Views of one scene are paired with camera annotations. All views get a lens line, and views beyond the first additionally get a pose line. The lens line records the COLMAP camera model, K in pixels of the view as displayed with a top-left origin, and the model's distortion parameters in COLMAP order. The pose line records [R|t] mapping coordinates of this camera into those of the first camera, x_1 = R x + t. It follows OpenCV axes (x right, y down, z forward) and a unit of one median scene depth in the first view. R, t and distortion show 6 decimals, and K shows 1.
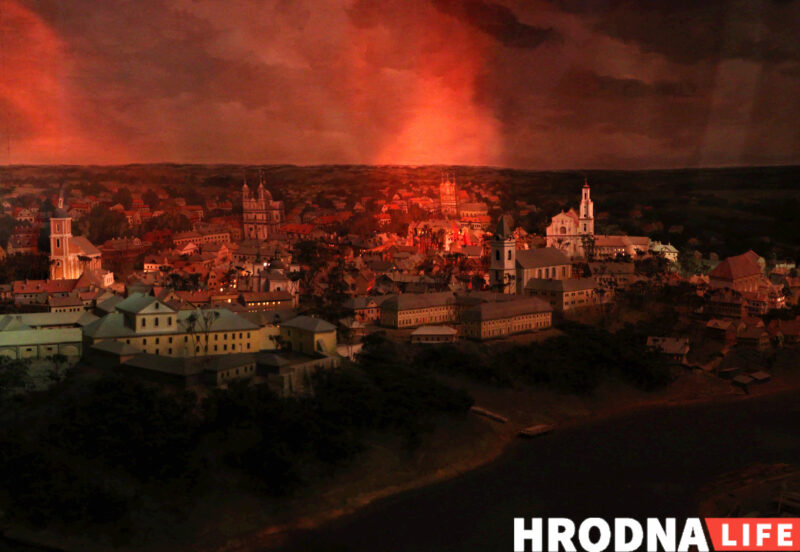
lens RADIAL K [[1144.0, 0, 399.5], [0, 1144.0, 276.2], [0, 0, 1]] dist [-0.070516, 0.000000]
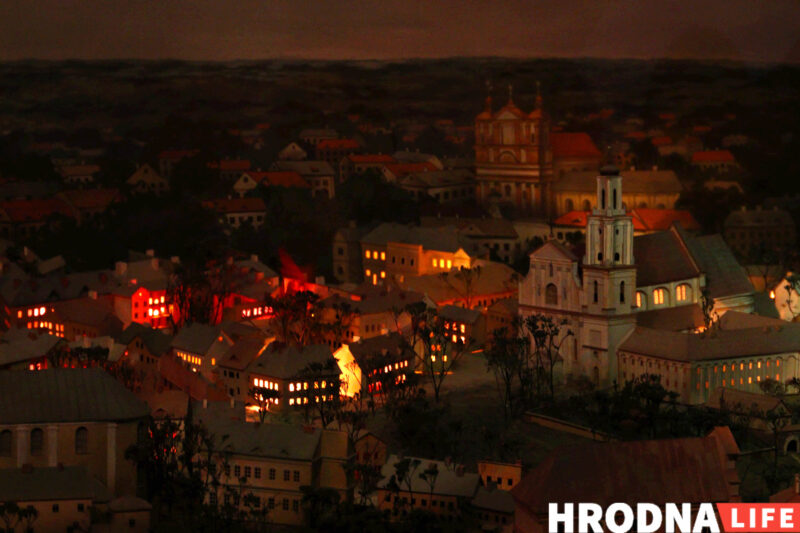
lens RADIAL K [[3832.2, 0, 399.9], [0, 3832.2, 265.9], [0, 0, 1]] dist [0.638506, 0.000000]
pose [[0.839987, 0.078124, -0.536952, 0.740843], [-0.061383, 0.996910, 0.049020, -0.105283], [0.539123, -0.008216, 0.842187, 0.026844]]
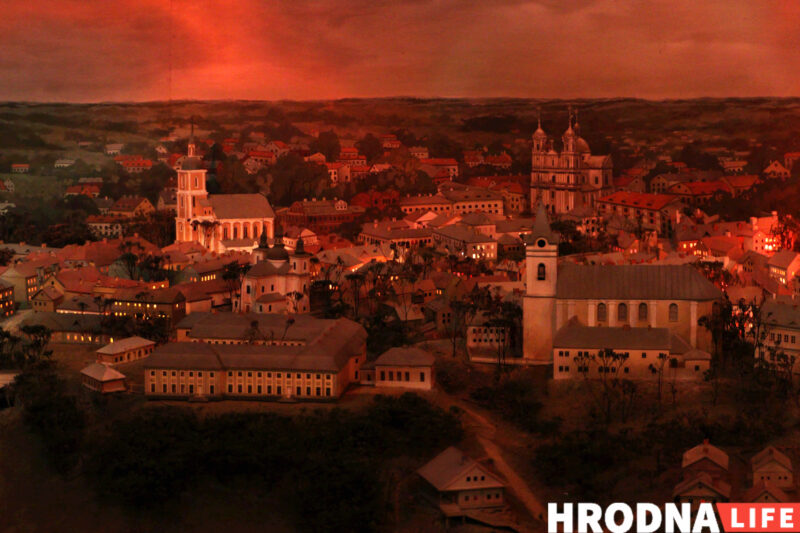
lens RADIAL K [[1631.6, 0, 396.1], [0, 1631.6, 266.7], [0, 0, 1]] dist [0.077795, 0.000000]
pose [[0.591608, 0.094322, -0.800689, 0.576366], [-0.069129, 0.995410, 0.066183, -0.057203], [0.803257, 0.016196, 0.595413, 0.367837]]
